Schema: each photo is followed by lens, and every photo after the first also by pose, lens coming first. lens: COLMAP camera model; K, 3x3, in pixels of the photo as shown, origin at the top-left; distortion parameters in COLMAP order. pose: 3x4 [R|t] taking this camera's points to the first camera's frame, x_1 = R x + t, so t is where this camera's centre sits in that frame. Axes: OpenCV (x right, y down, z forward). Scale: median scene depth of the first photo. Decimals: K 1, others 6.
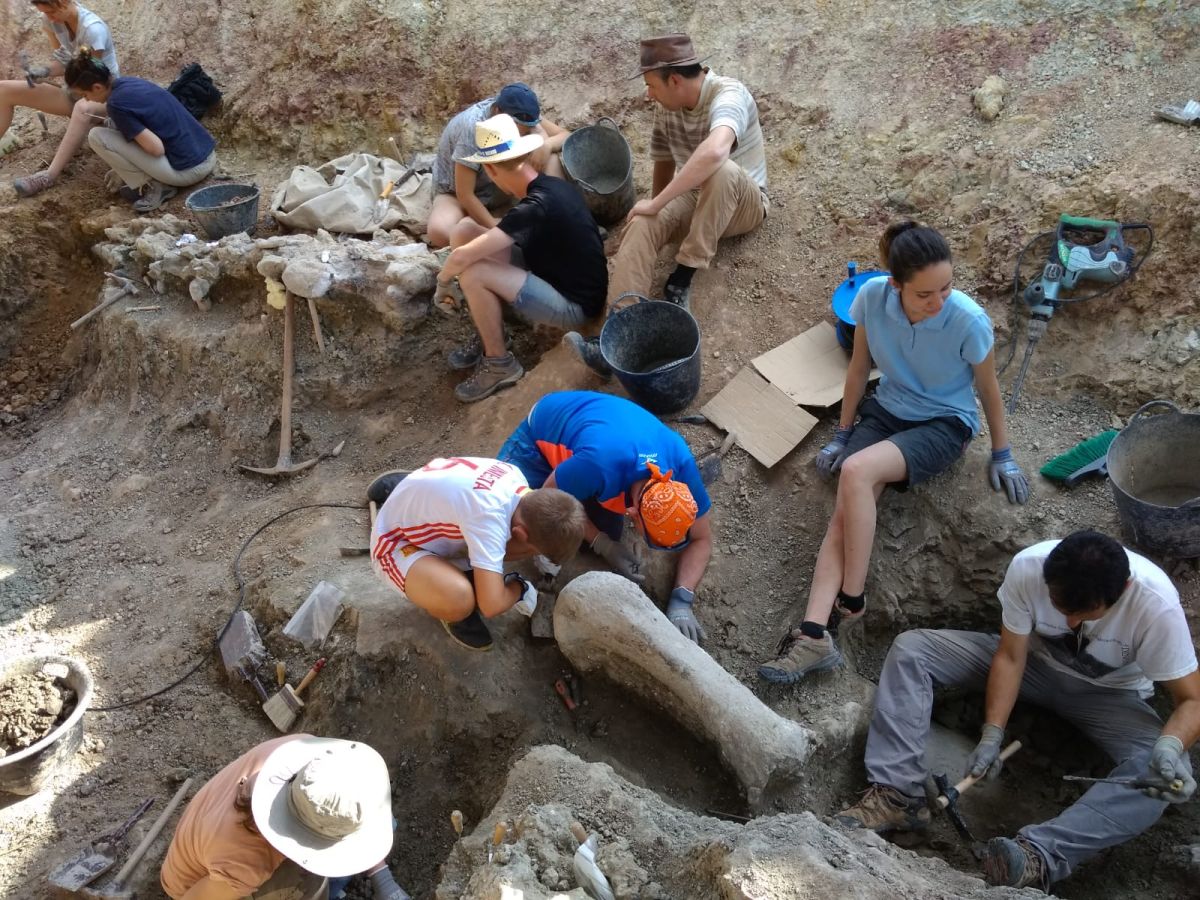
lens RADIAL K [[937.2, 0, 600.0], [0, 937.2, 450.0], [0, 0, 1]] dist [0.063144, -0.112656]
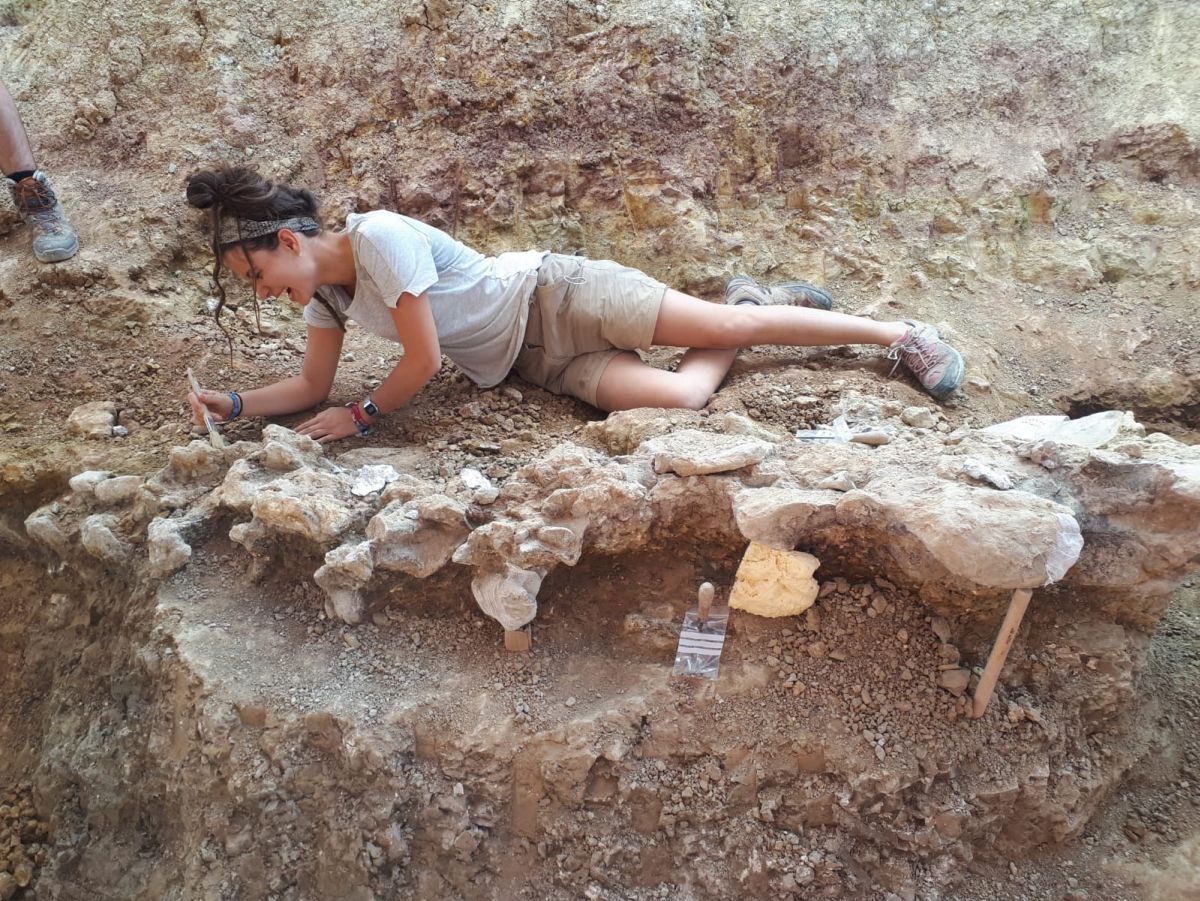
lens RADIAL K [[937.2, 0, 600.0], [0, 937.2, 450.5], [0, 0, 1]] dist [0.063144, -0.112656]
pose [[0.926228, -0.128002, 0.354566, -0.456970], [0.183389, 0.974782, -0.127156, -0.152736], [-0.329348, 0.182799, 0.926345, 0.544598]]
